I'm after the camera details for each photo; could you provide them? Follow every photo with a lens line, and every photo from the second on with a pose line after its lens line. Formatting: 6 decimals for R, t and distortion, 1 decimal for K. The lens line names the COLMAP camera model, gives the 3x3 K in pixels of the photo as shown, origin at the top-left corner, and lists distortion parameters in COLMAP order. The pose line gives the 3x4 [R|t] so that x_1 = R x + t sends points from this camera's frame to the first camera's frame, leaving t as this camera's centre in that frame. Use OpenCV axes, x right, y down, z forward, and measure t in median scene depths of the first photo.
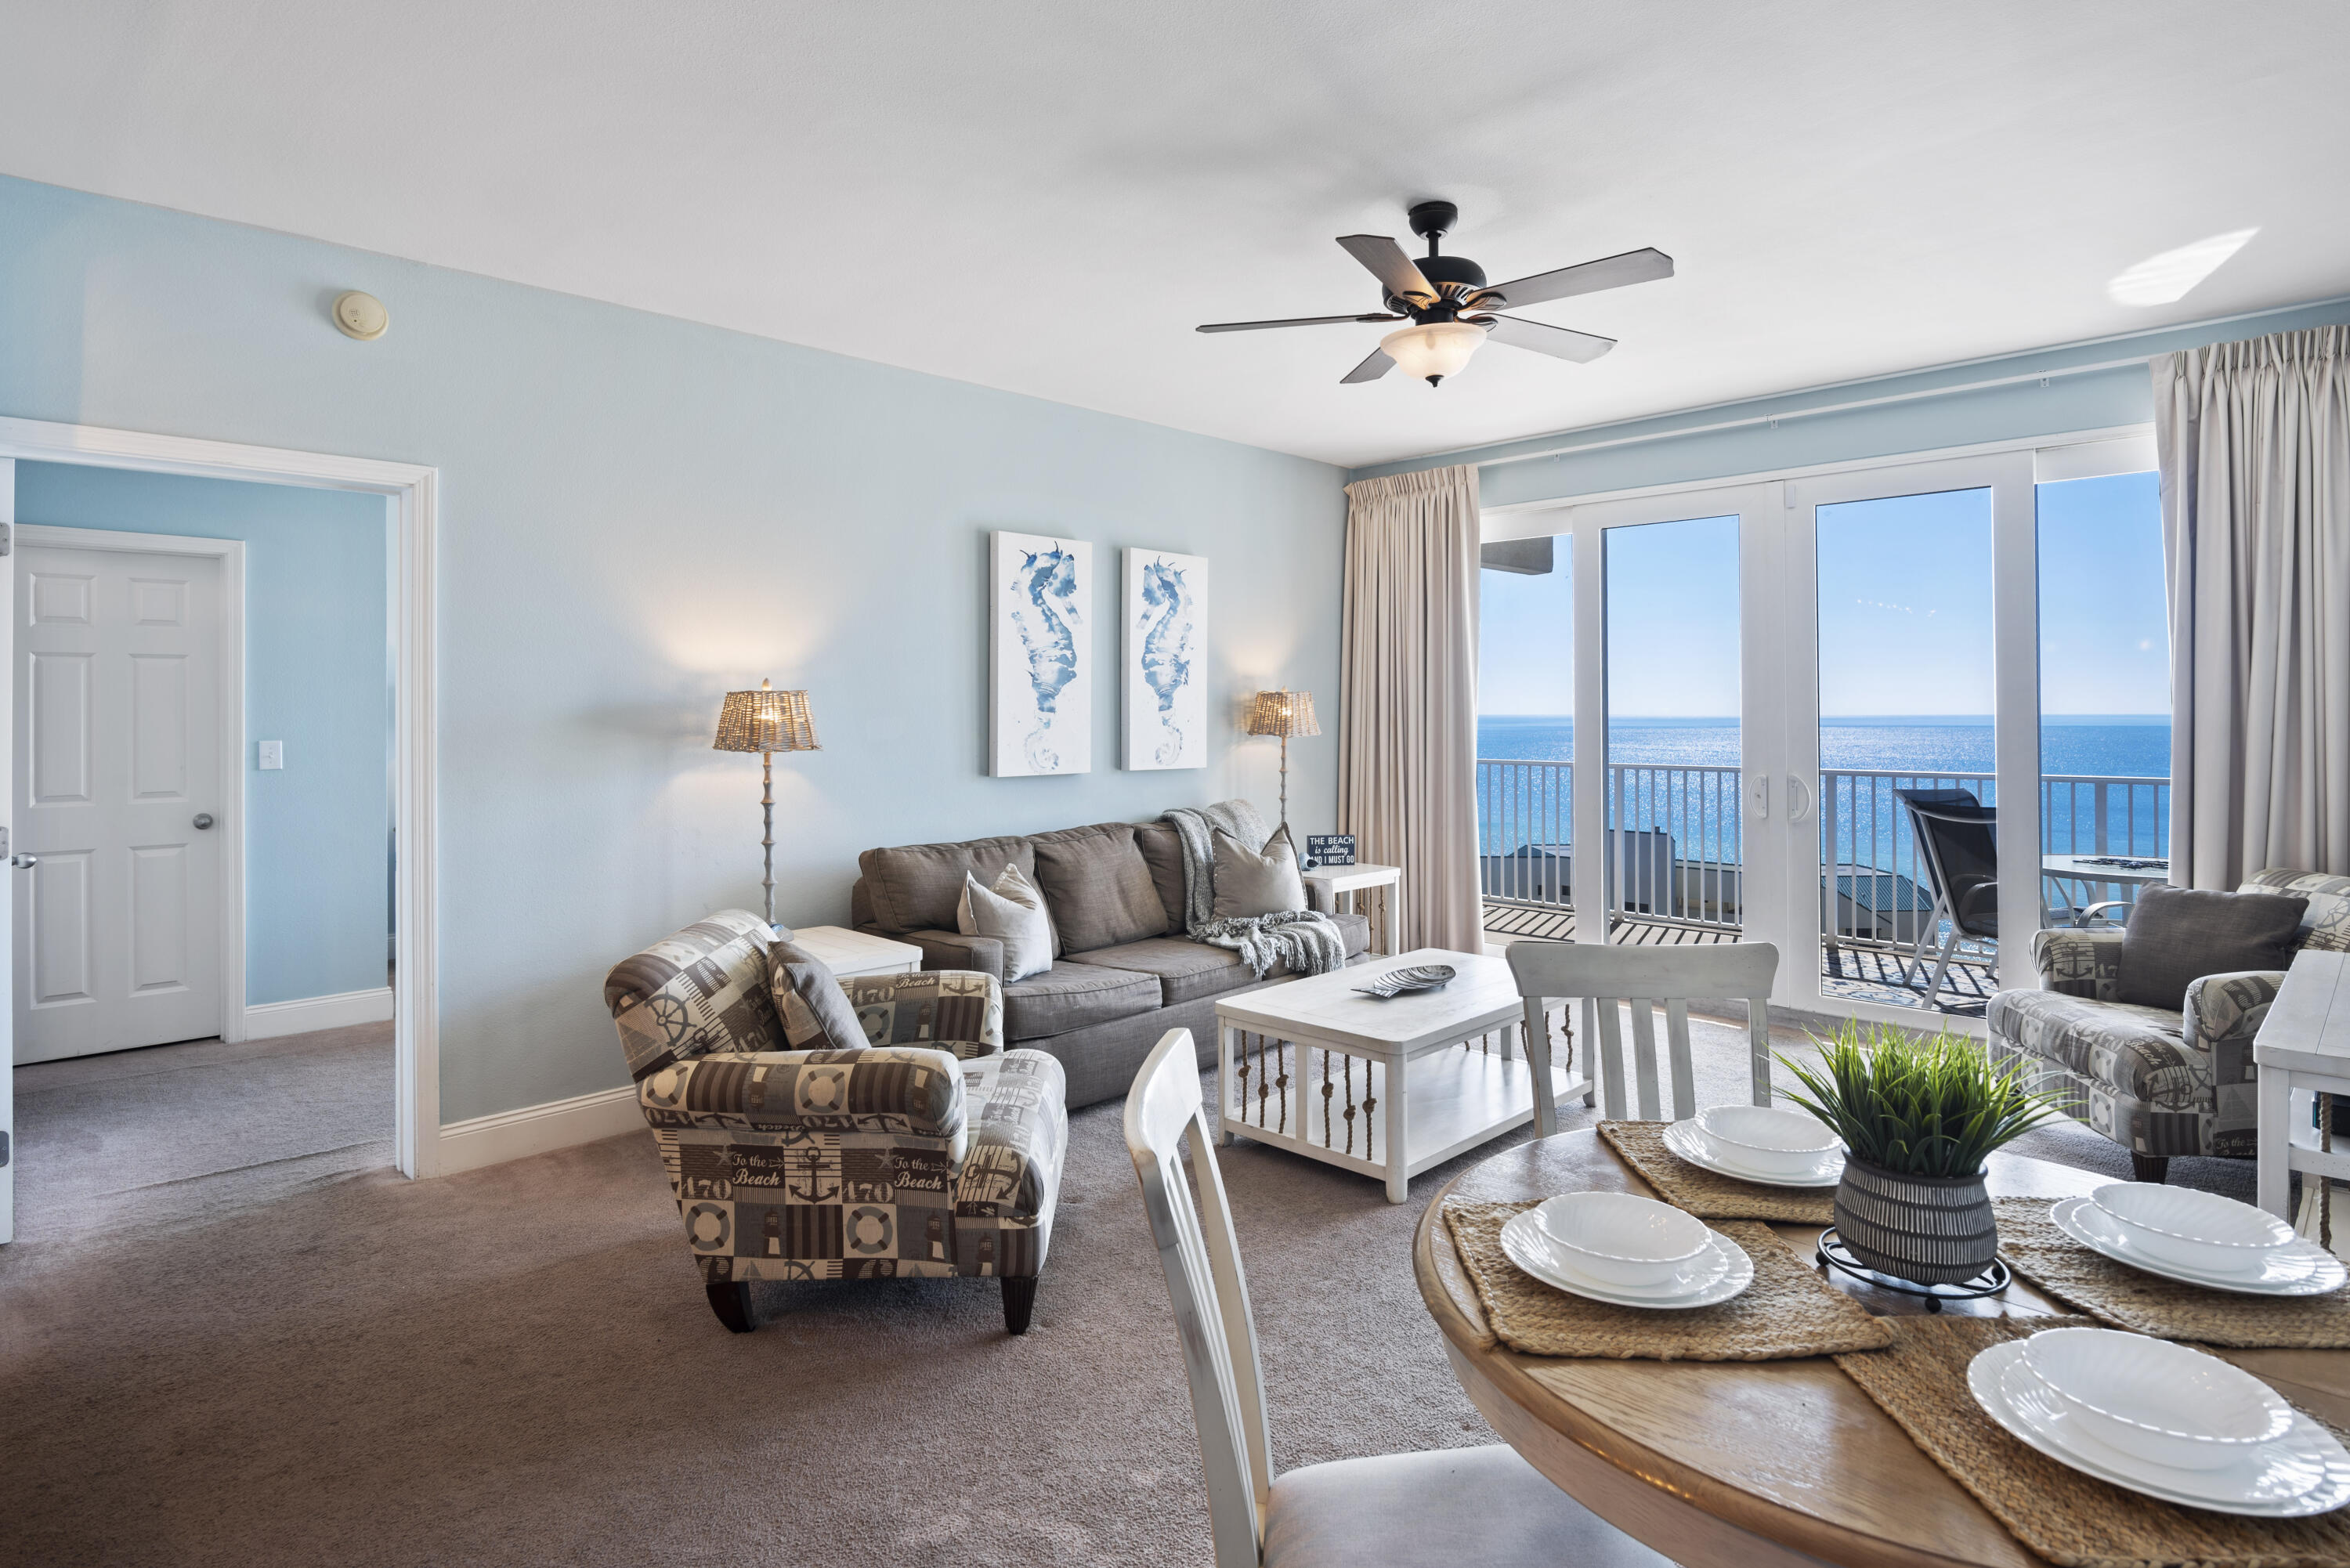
lens RADIAL K [[1249.2, 0, 1179.0], [0, 1249.2, 699.3], [0, 0, 1]] dist [-0.021422, -0.000282]
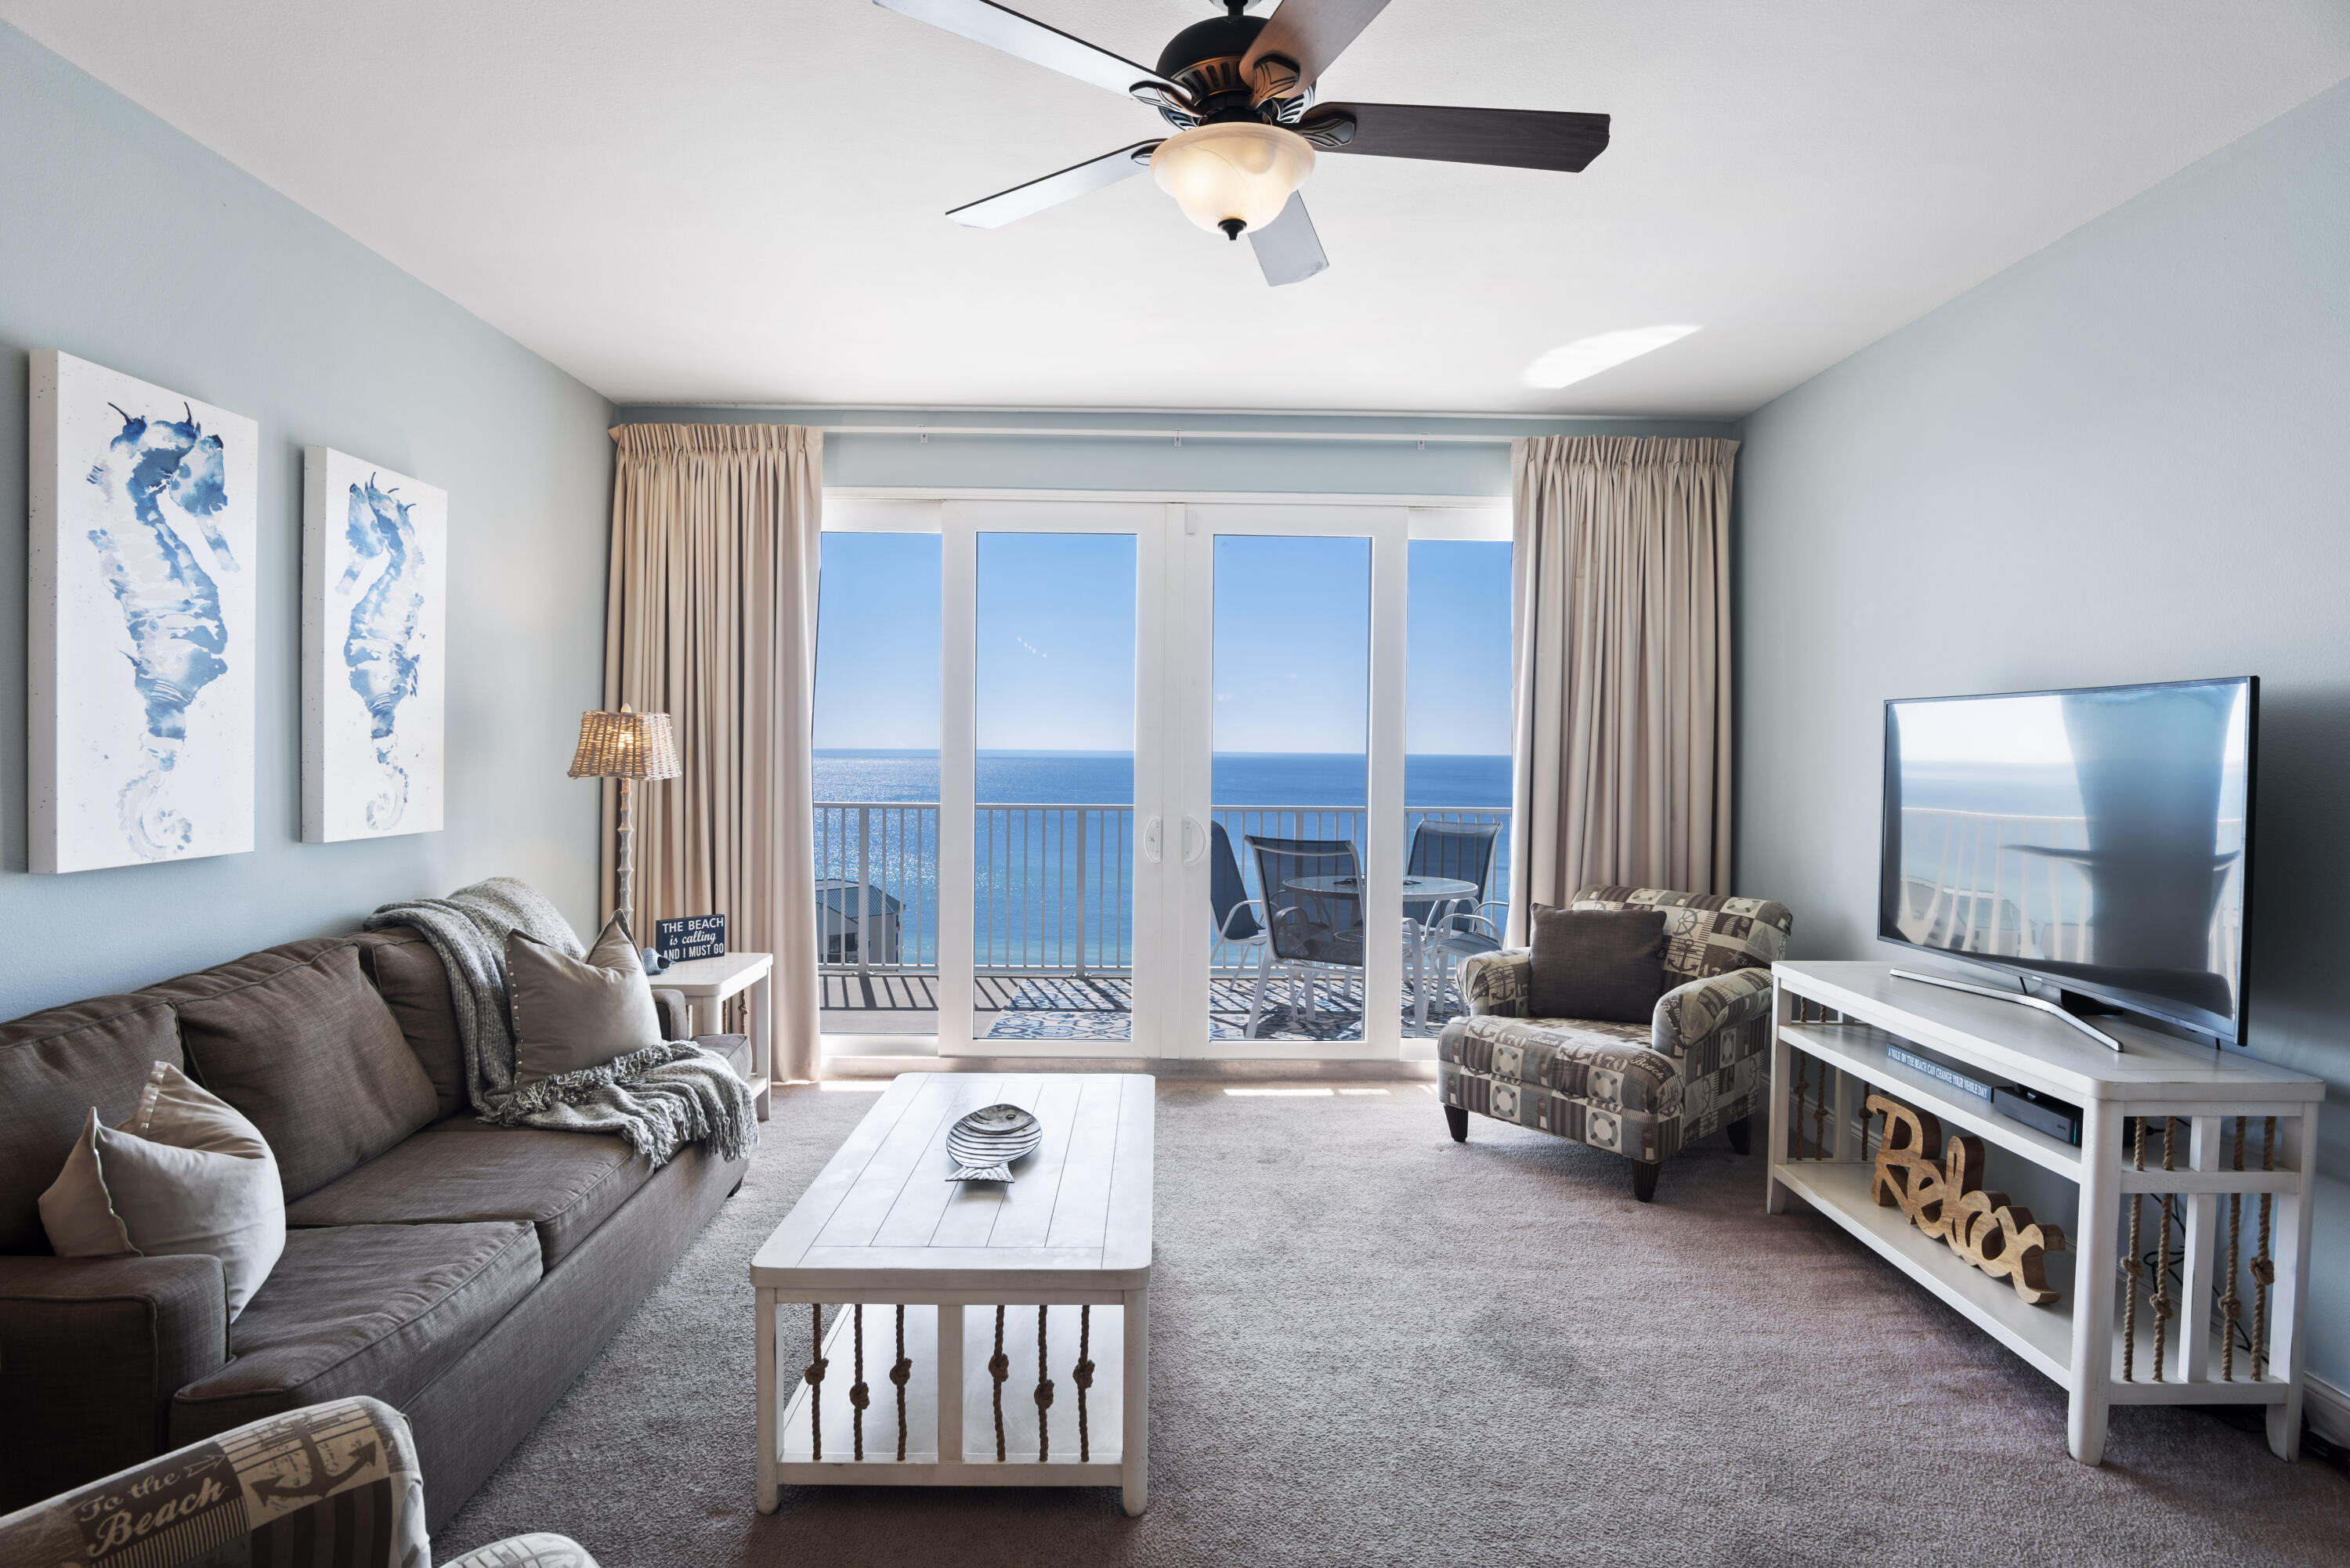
lens RADIAL K [[1178.3, 0, 1188.4], [0, 1178.3, 776.4], [0, 0, 1]] dist [-0.020363, -0.000814]
pose [[0.696199, -0.007750, 0.717807, -0.155151], [-0.018812, 0.999401, 0.029036, 0.004427], [-0.717602, -0.033719, 0.695636, 0.374917]]
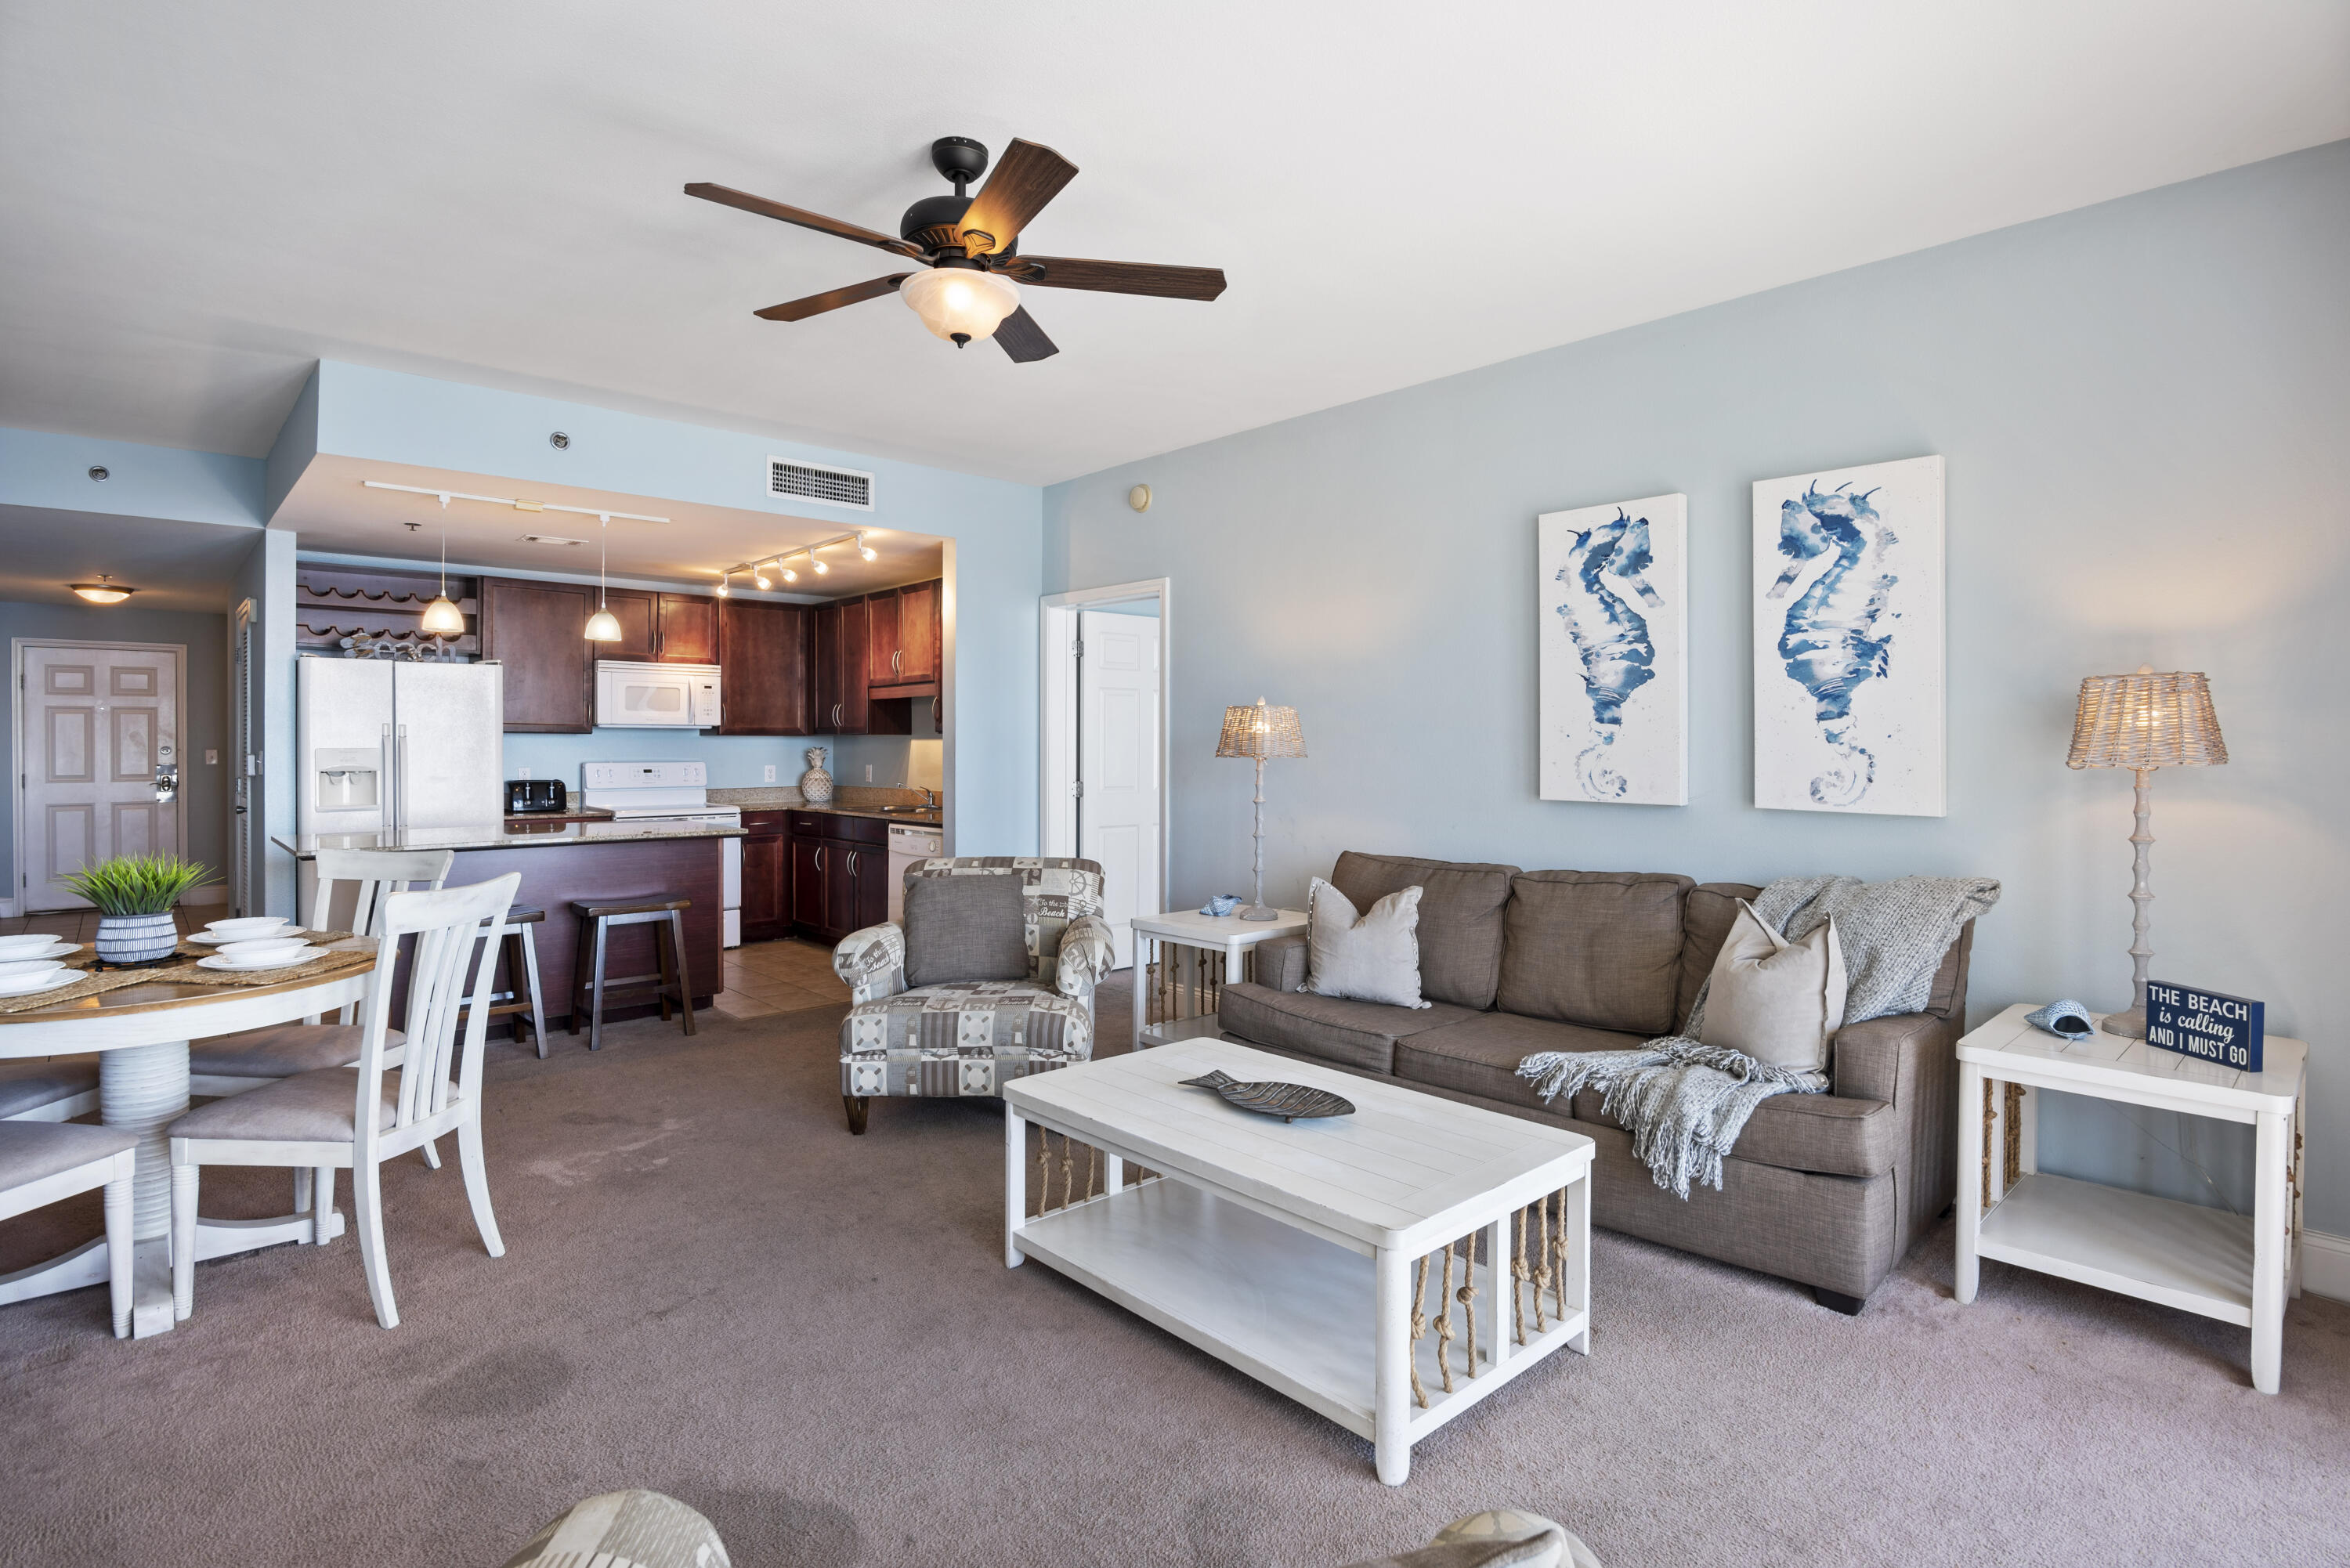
lens RADIAL K [[1193.3, 0, 1172.1], [0, 1193.3, 745.0], [0, 0, 1]] dist [0.000892, -0.009893]
pose [[-0.055773, 0.002876, -0.998439, 0.672712], [0.005175, 0.999983, 0.002591, 0.020323], [0.998430, -0.005022, -0.055787, 0.764223]]
